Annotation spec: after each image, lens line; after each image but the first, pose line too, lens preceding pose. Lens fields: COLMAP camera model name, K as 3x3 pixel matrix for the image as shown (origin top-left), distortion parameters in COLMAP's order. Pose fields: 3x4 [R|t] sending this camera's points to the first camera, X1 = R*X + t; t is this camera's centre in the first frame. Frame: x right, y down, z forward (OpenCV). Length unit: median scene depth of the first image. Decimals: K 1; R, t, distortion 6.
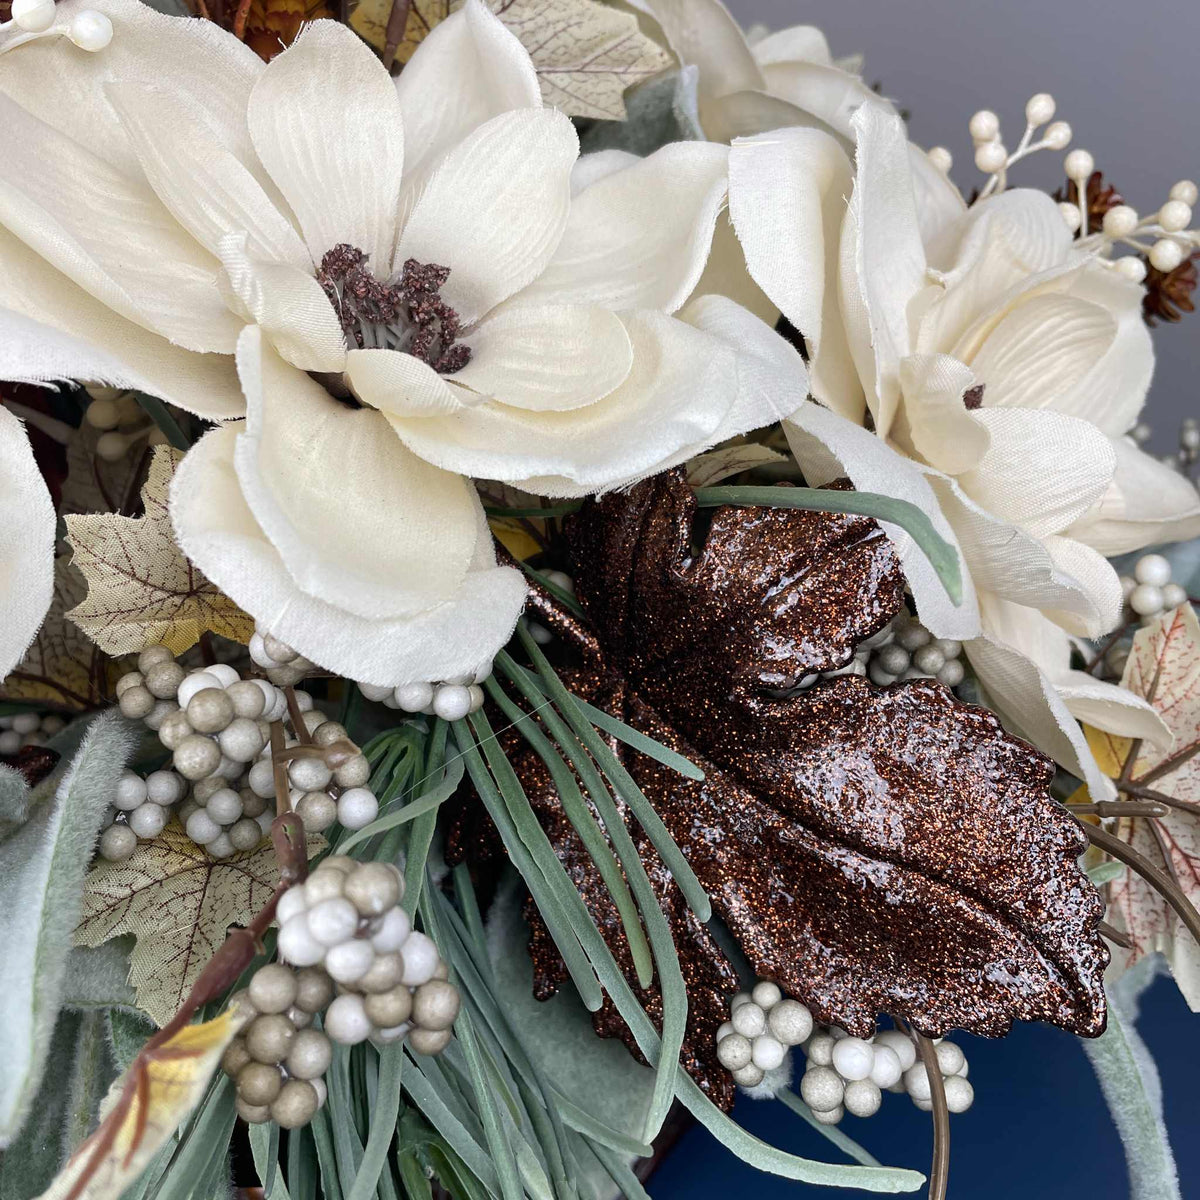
lens RADIAL K [[1235.0, 0, 604.5], [0, 1235.0, 591.5], [0, 0, 1]] dist [0.101455, -0.189740]
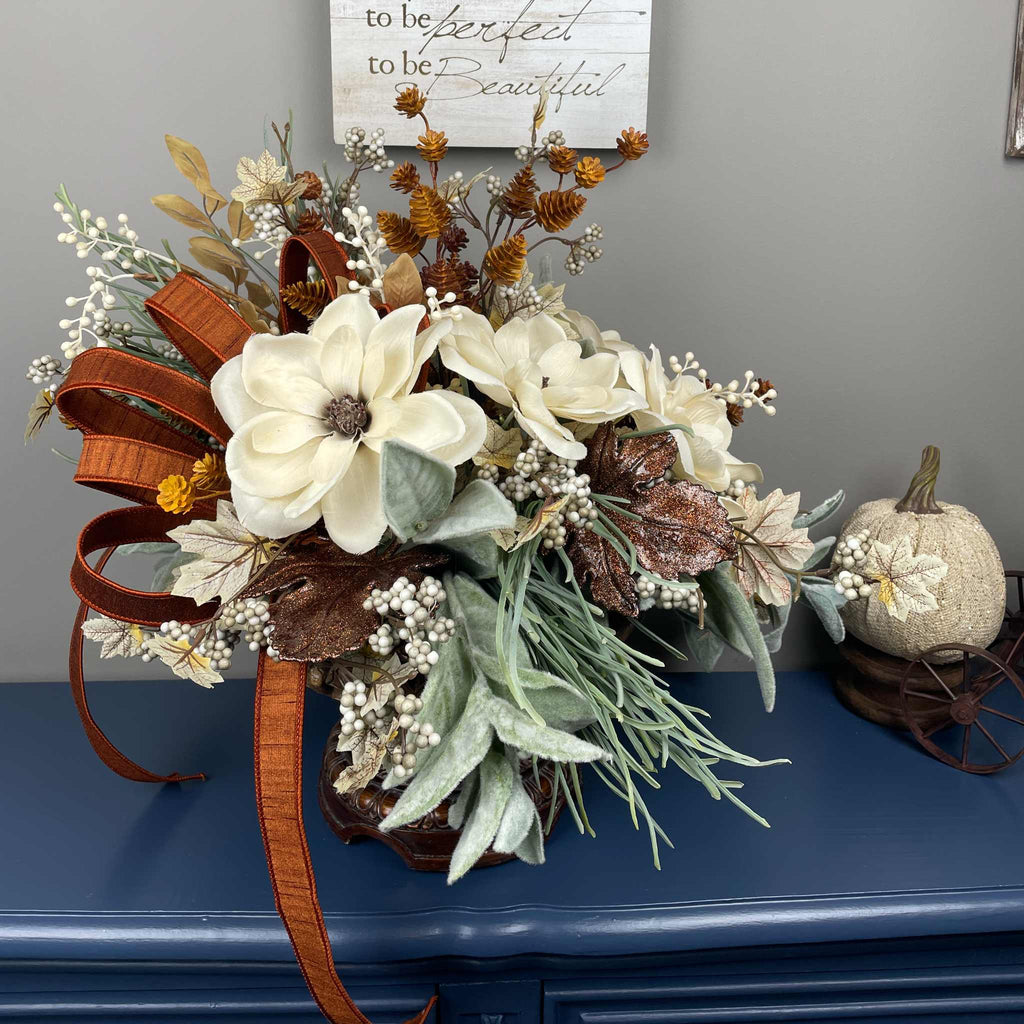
lens RADIAL K [[1039.4, 0, 514.2], [0, 1039.4, 326.8], [0, 0, 1]] dist [0.099710, -0.153733]
pose [[0.981602, 0.057617, 0.182039, -0.695241], [0.027599, 0.900559, -0.433856, 0.824630], [-0.188935, 0.430898, 0.882400, -1.559489]]
